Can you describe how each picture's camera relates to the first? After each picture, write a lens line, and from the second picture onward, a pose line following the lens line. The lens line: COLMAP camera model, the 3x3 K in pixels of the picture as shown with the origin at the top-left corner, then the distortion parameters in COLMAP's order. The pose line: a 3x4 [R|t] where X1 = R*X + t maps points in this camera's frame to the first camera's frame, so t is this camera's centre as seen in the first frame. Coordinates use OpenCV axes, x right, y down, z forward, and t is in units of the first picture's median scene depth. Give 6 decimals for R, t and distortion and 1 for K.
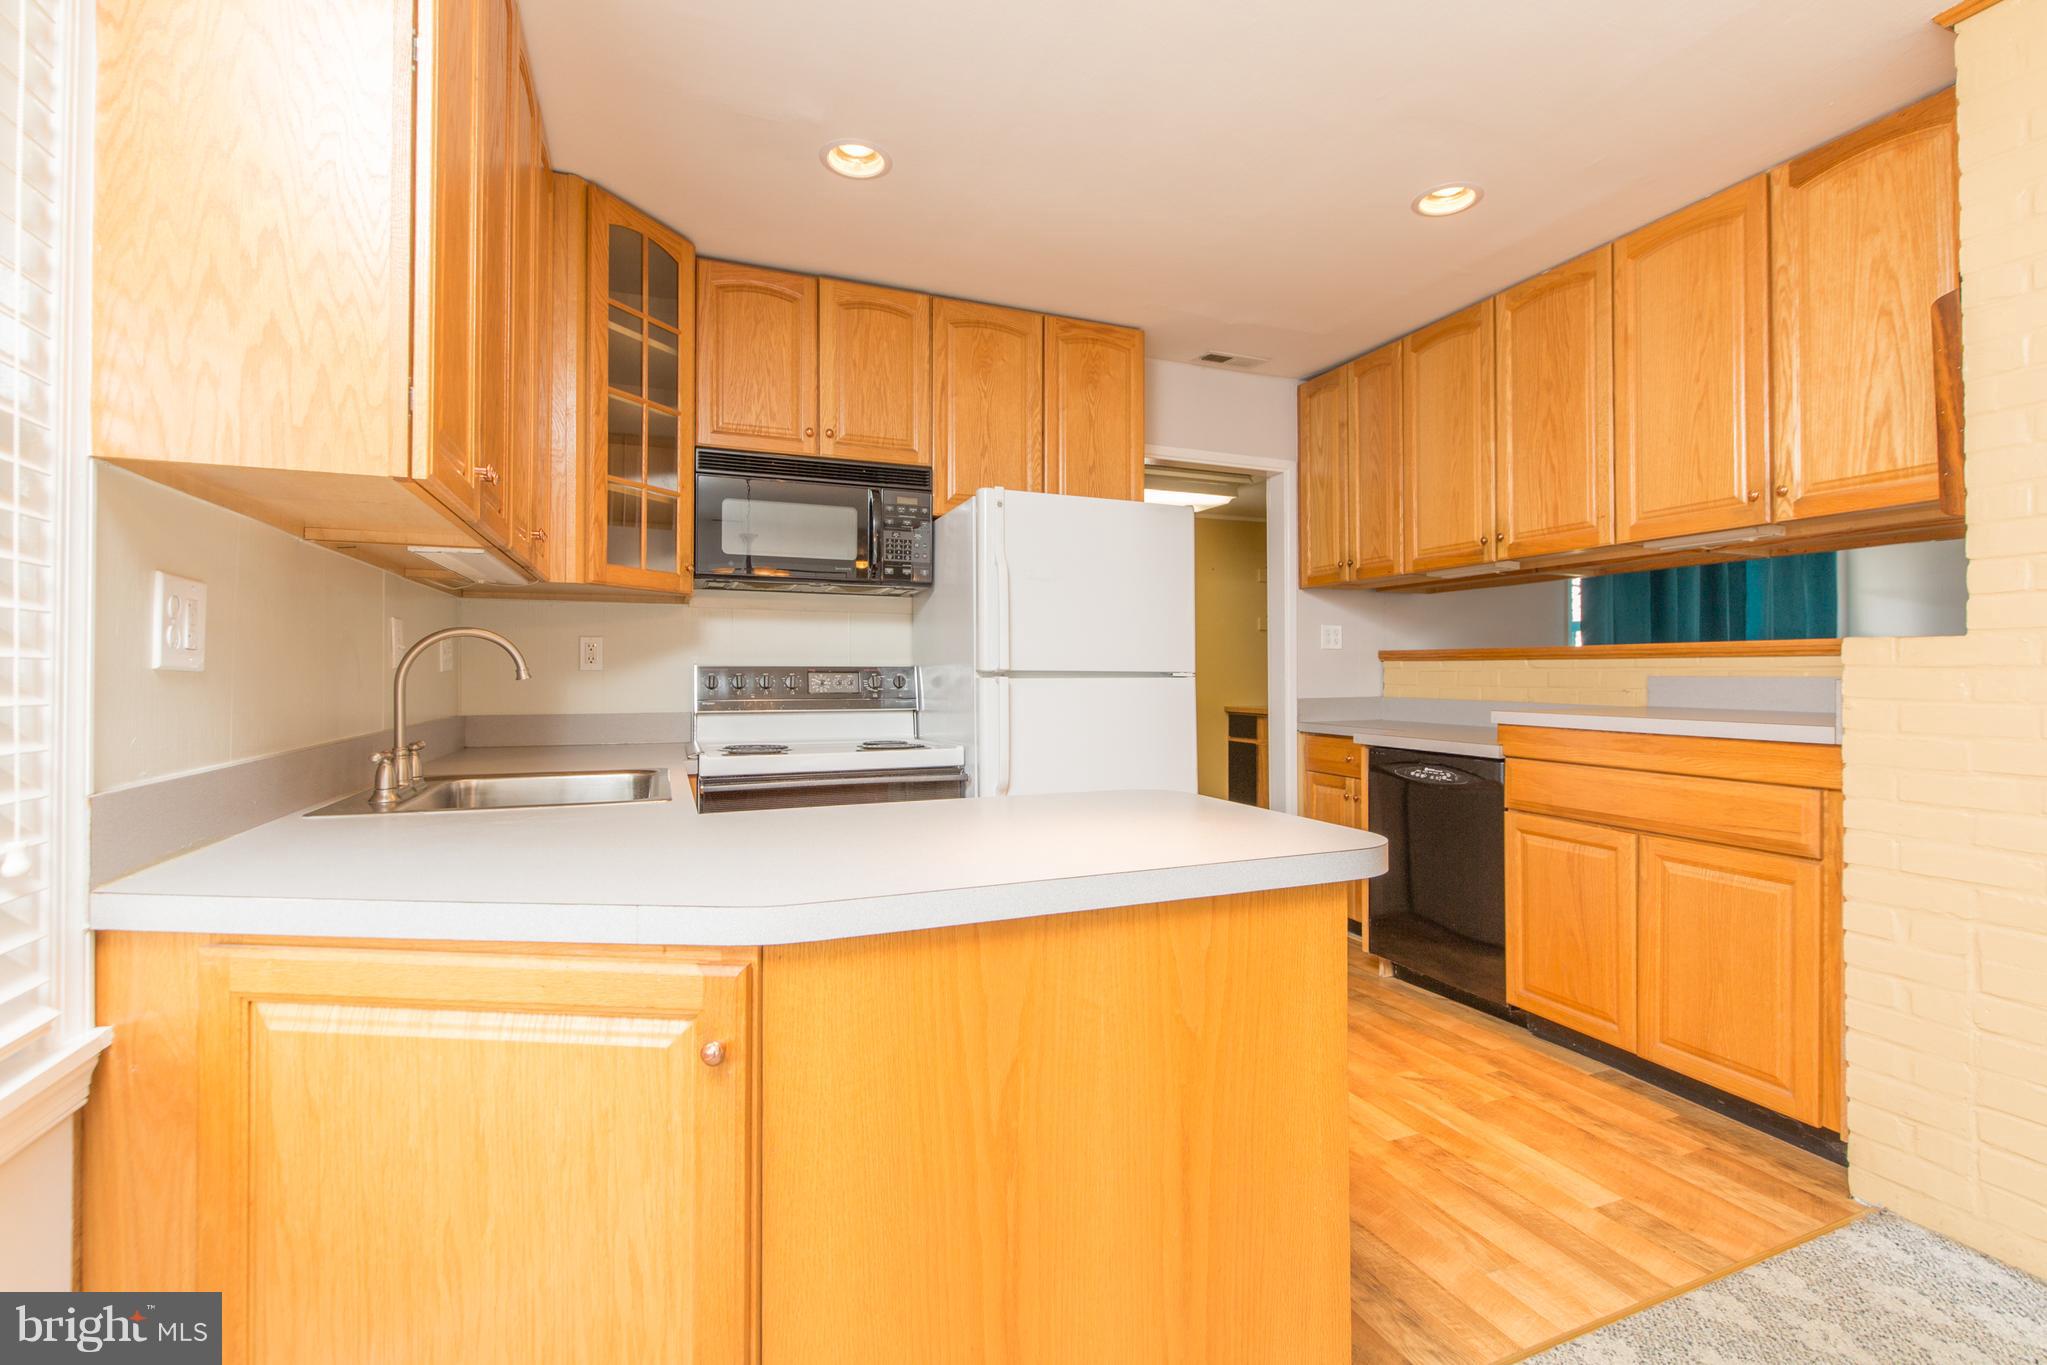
lens RADIAL K [[917.0, 0, 1033.4], [0, 917.0, 663.2], [0, 0, 1]] dist [-0.001617, -0.000398]
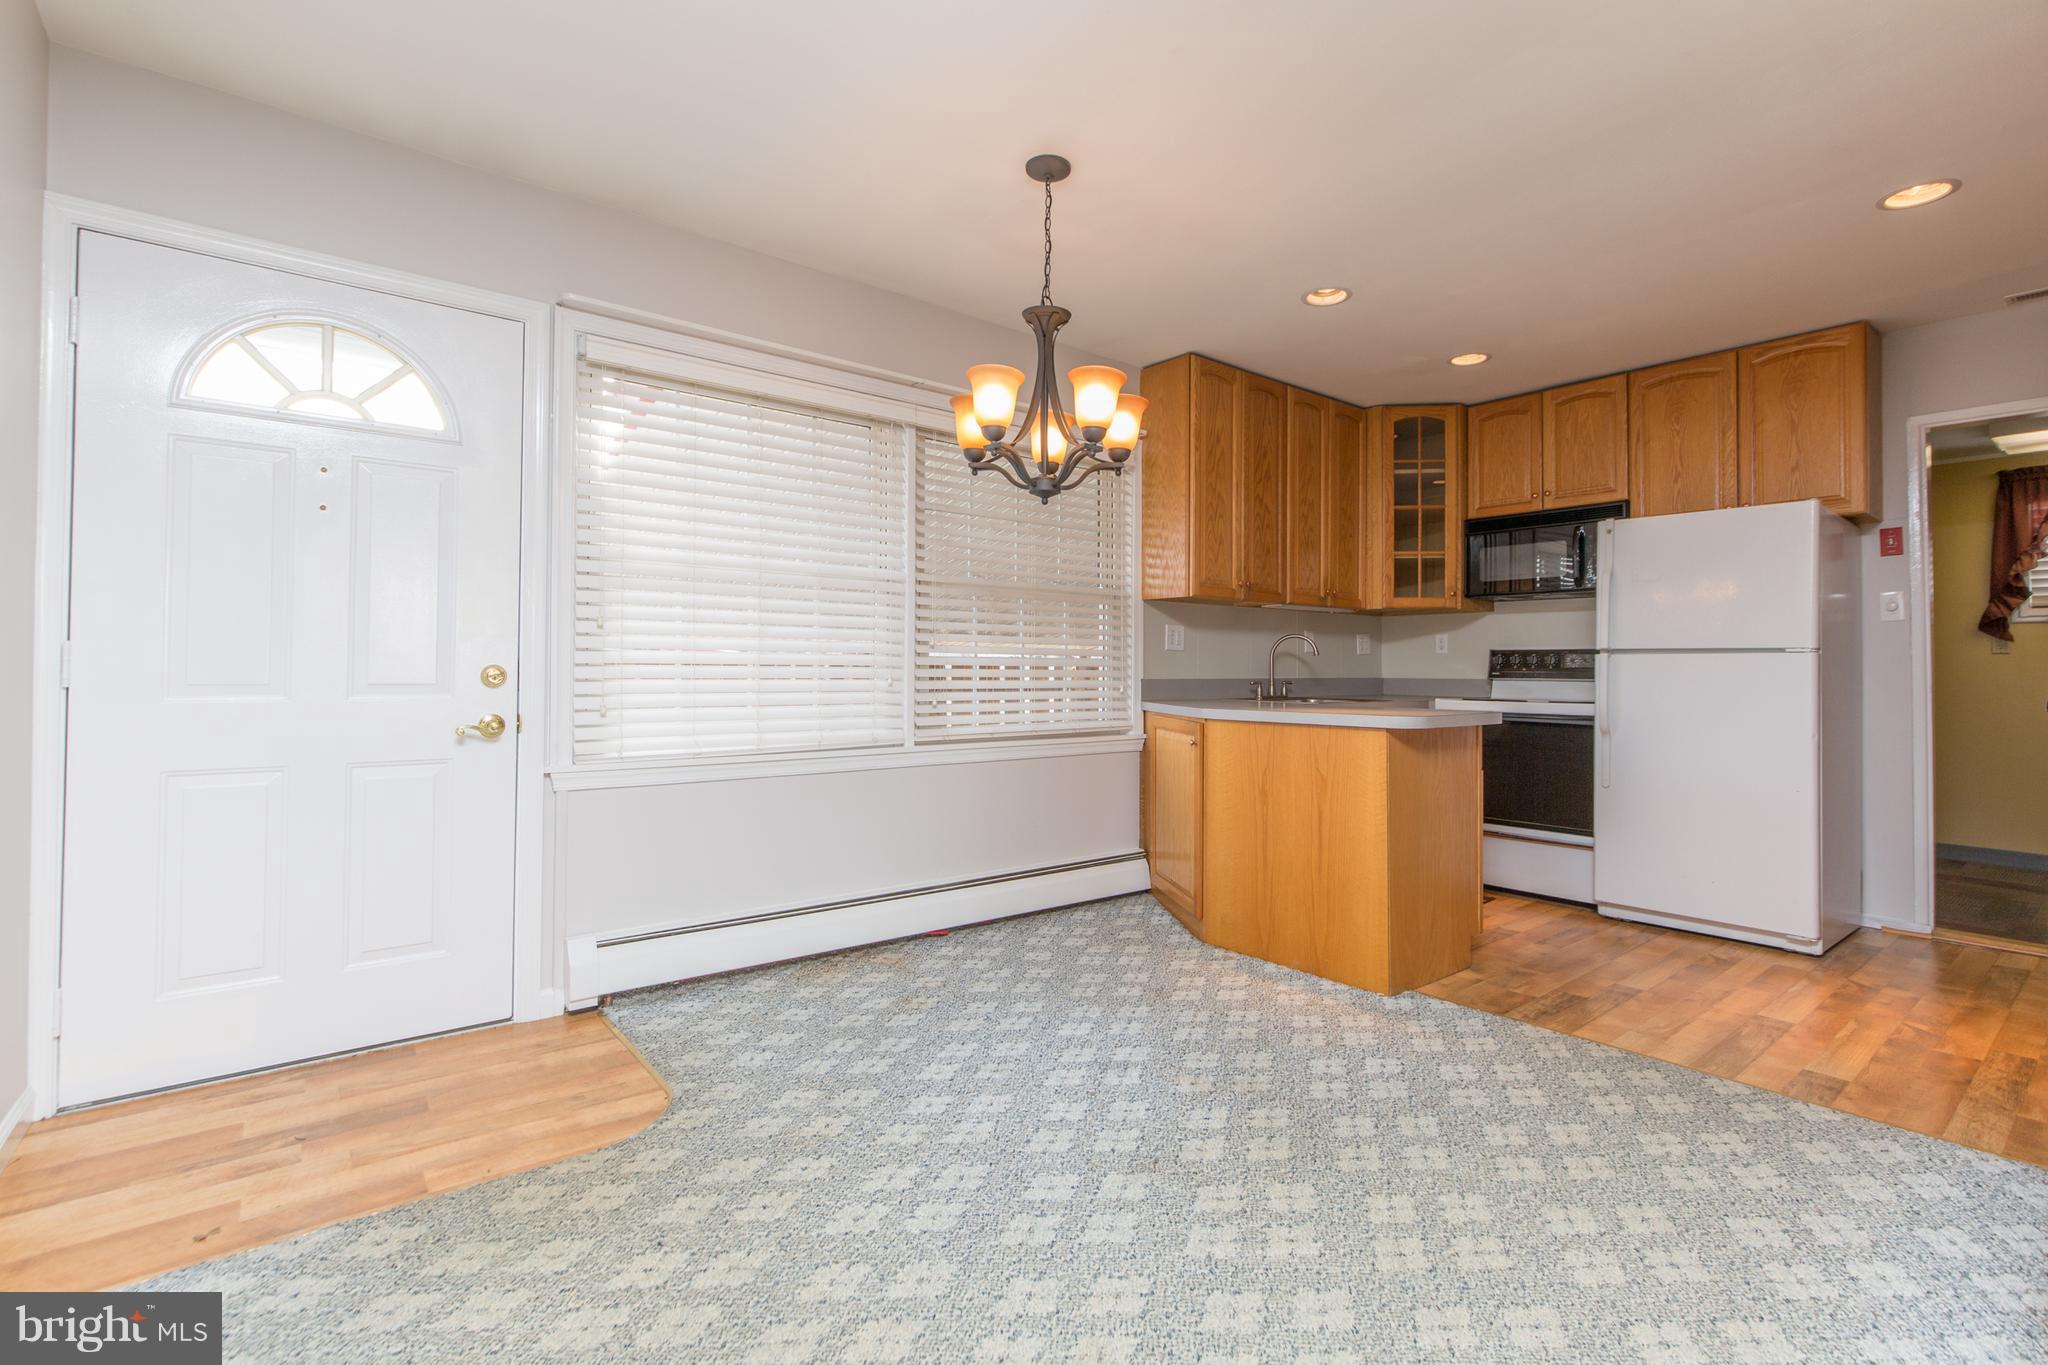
lens RADIAL K [[928.6, 0, 1046.8], [0, 928.6, 654.4], [0, 0, 1]] dist [-0.001647, 0.000125]
pose [[0.291397, -0.013035, -0.956513, 1.021339], [0.005452, 0.999914, -0.011966, 0.027207], [0.956587, -0.001728, 0.291443, -0.236714]]
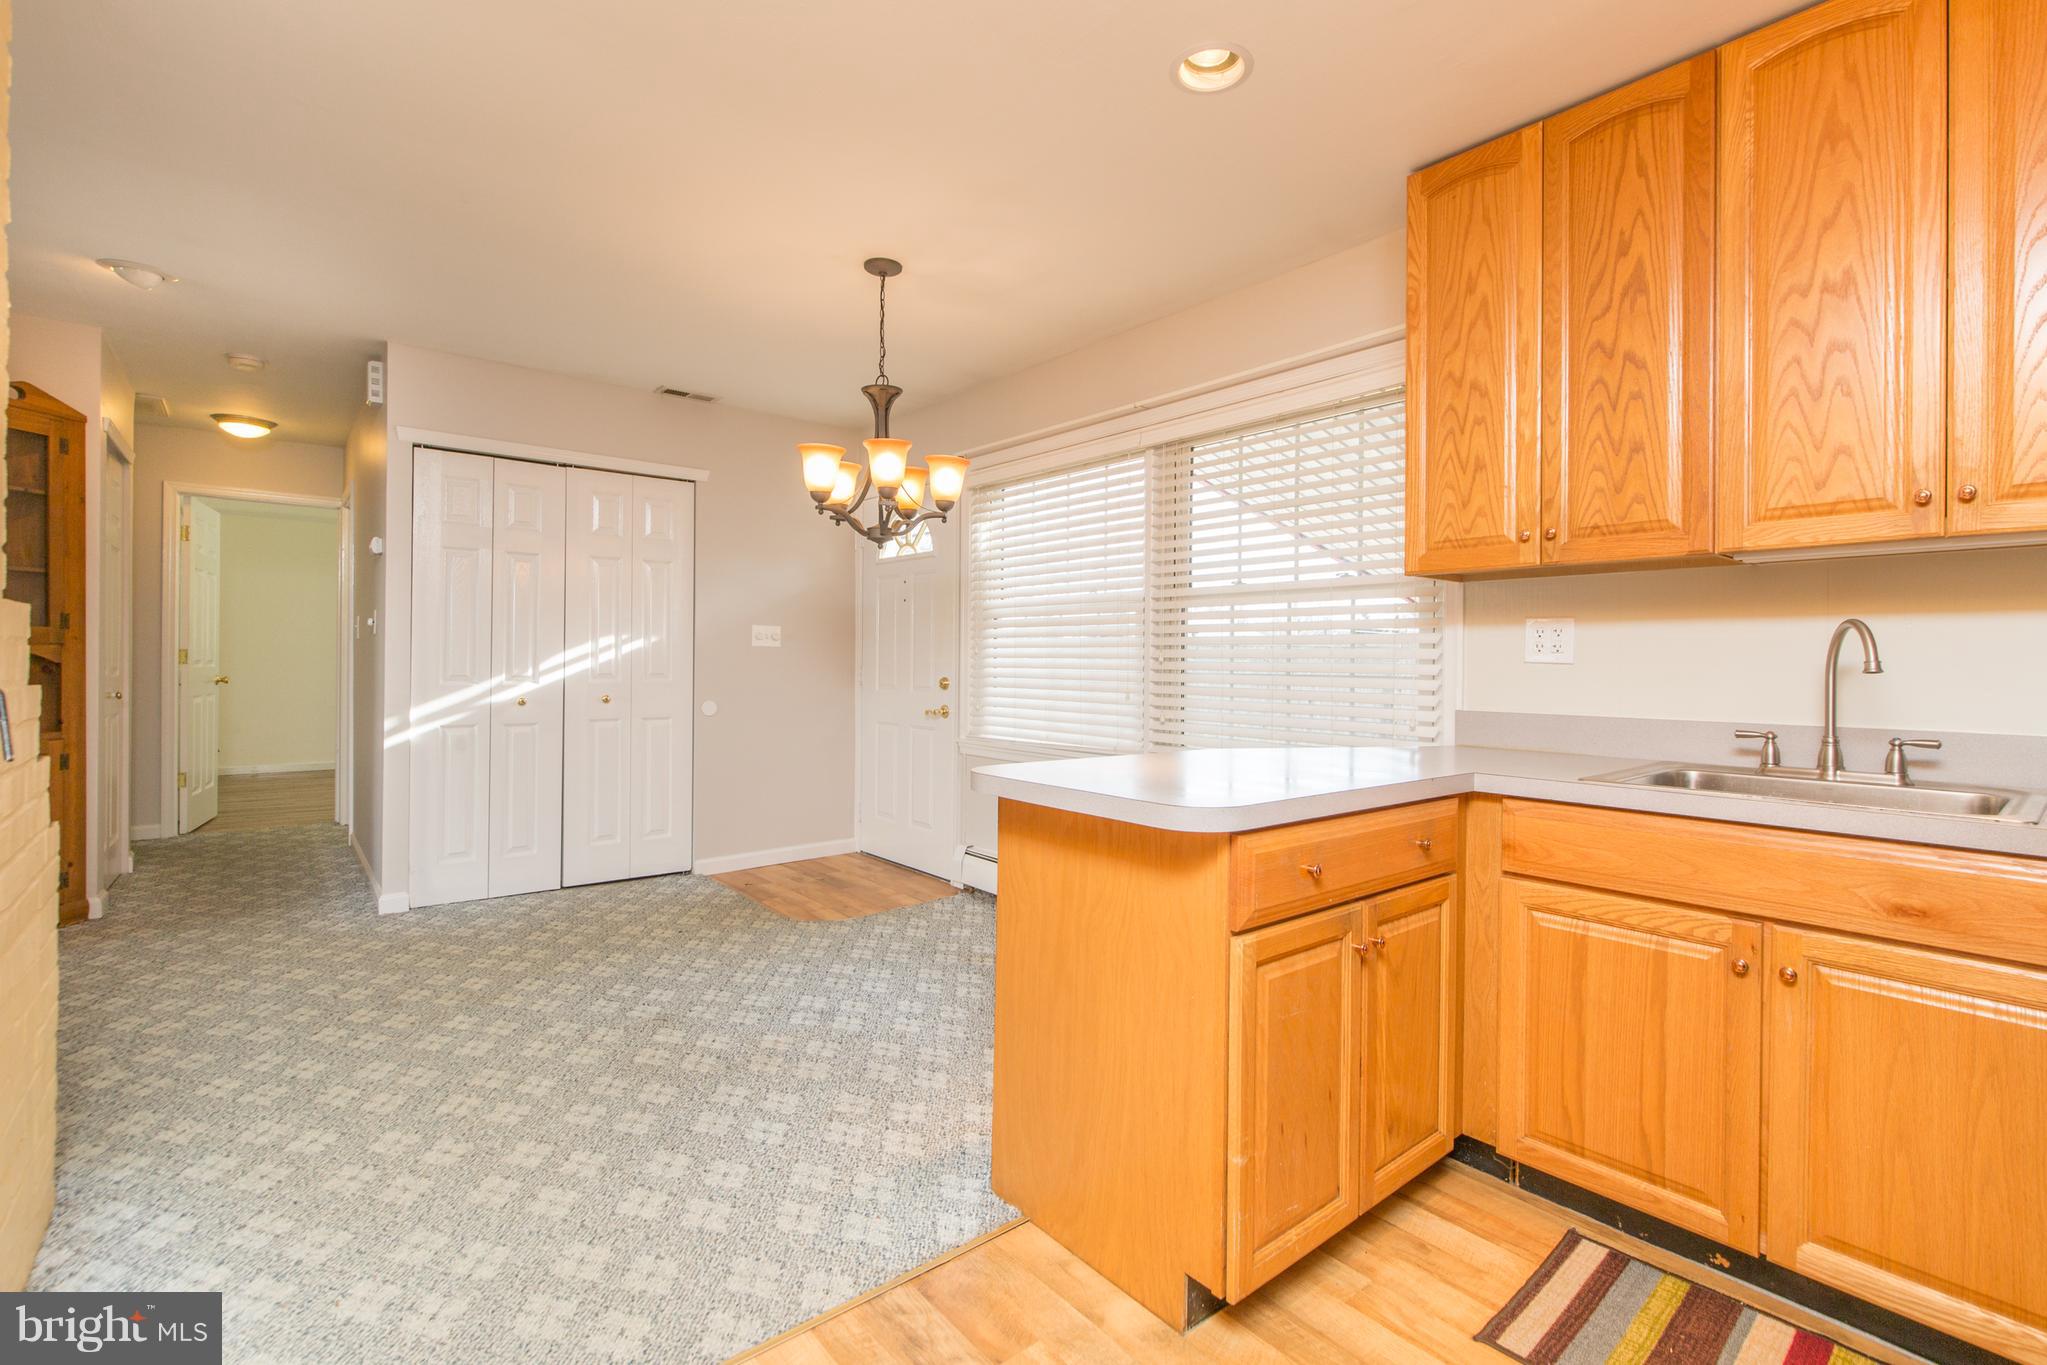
lens RADIAL K [[917.0, 0, 1033.4], [0, 917.0, 663.2], [0, 0, 1]] dist [-0.001617, -0.000398]
pose [[-0.952683, -0.008345, -0.303850, 0.326492], [-0.005388, 0.999930, -0.010569, 0.014867], [0.303917, -0.008432, -0.952661, 1.078165]]
